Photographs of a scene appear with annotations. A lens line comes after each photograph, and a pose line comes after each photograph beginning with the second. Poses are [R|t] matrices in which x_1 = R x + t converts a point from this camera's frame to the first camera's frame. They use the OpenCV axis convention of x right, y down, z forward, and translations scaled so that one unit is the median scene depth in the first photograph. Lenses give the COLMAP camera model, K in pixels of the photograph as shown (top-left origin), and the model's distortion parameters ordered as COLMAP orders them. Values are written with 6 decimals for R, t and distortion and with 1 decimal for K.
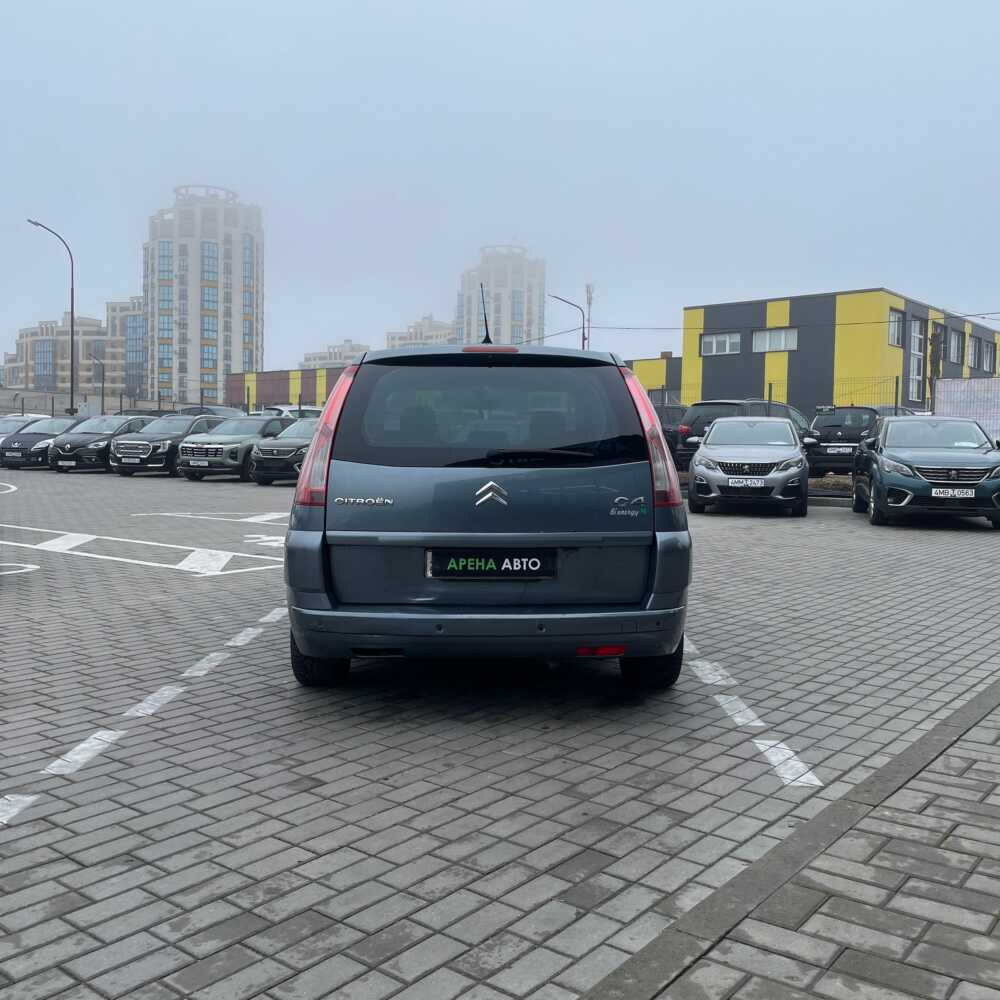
lens RADIAL K [[1006.2, 0, 482.8], [0, 1006.2, 501.3], [0, 0, 1]] dist [0.115115, -0.170056]
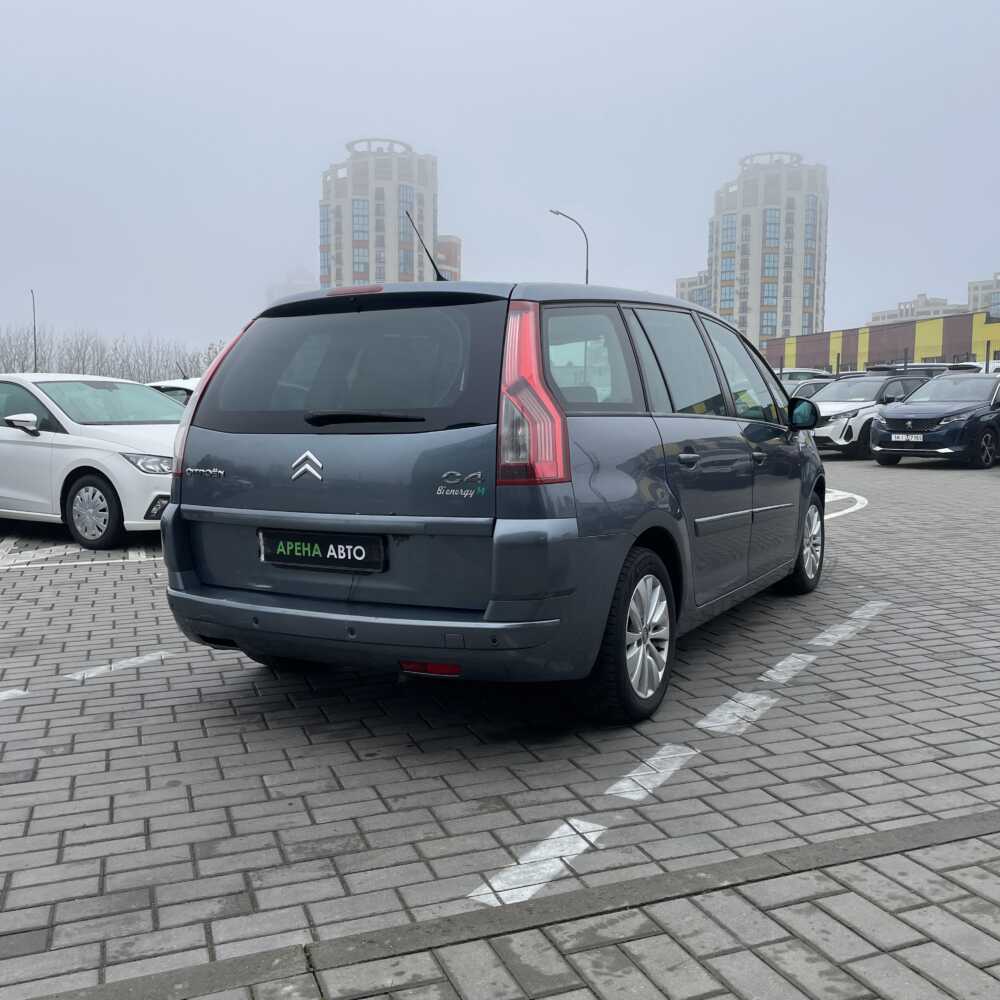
lens RADIAL K [[979.8, 0, 468.6], [0, 979.8, 500.7], [0, 0, 1]] dist [0.105437, -0.169957]
pose [[0.856292, 0.028245, -0.515718, 0.534447], [-0.010939, 0.999271, 0.036564, -0.009707], [0.516375, -0.025668, 0.855978, 0.369909]]
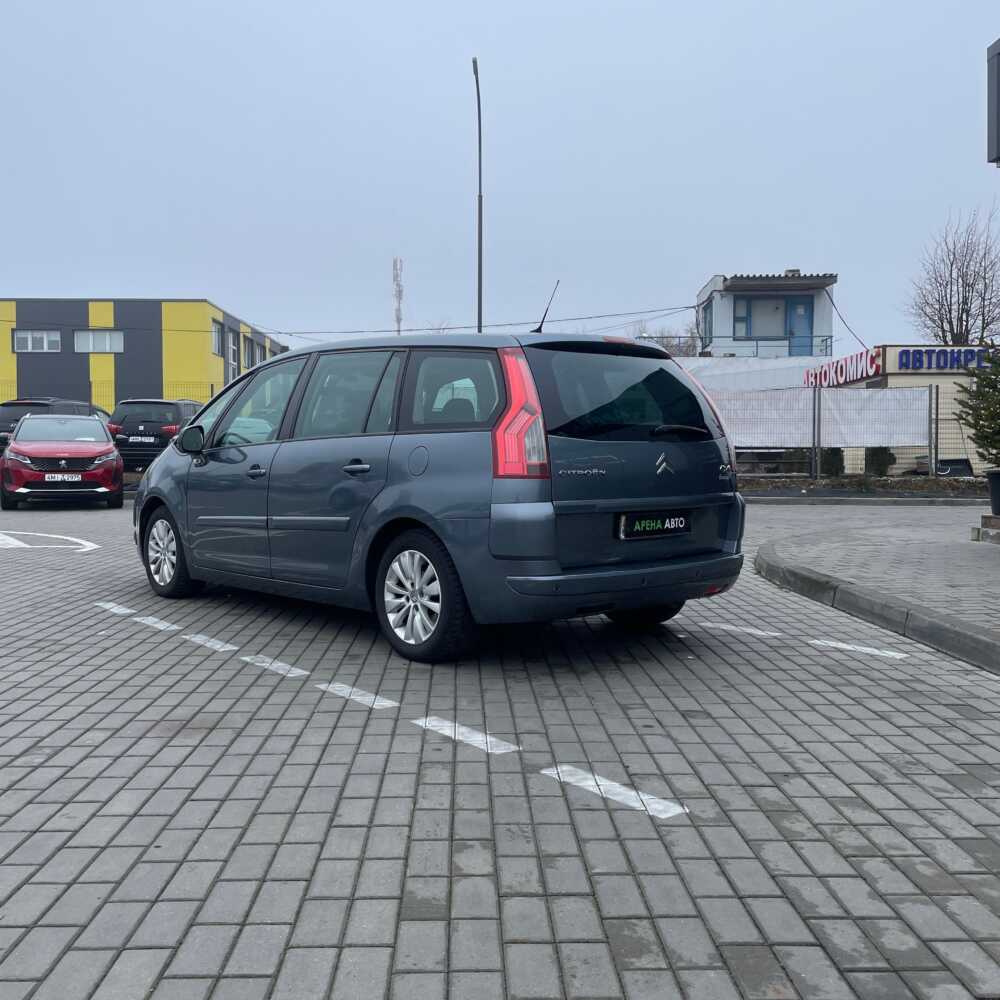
lens RADIAL K [[1006.2, 0, 482.8], [0, 1006.2, 501.3], [0, 0, 1]] dist [0.115115, -0.170056]
pose [[0.756518, -0.040087, 0.652743, -0.909364], [0.044183, 0.998972, 0.010143, 0.014871], [-0.652478, 0.021167, 0.757512, 0.246216]]
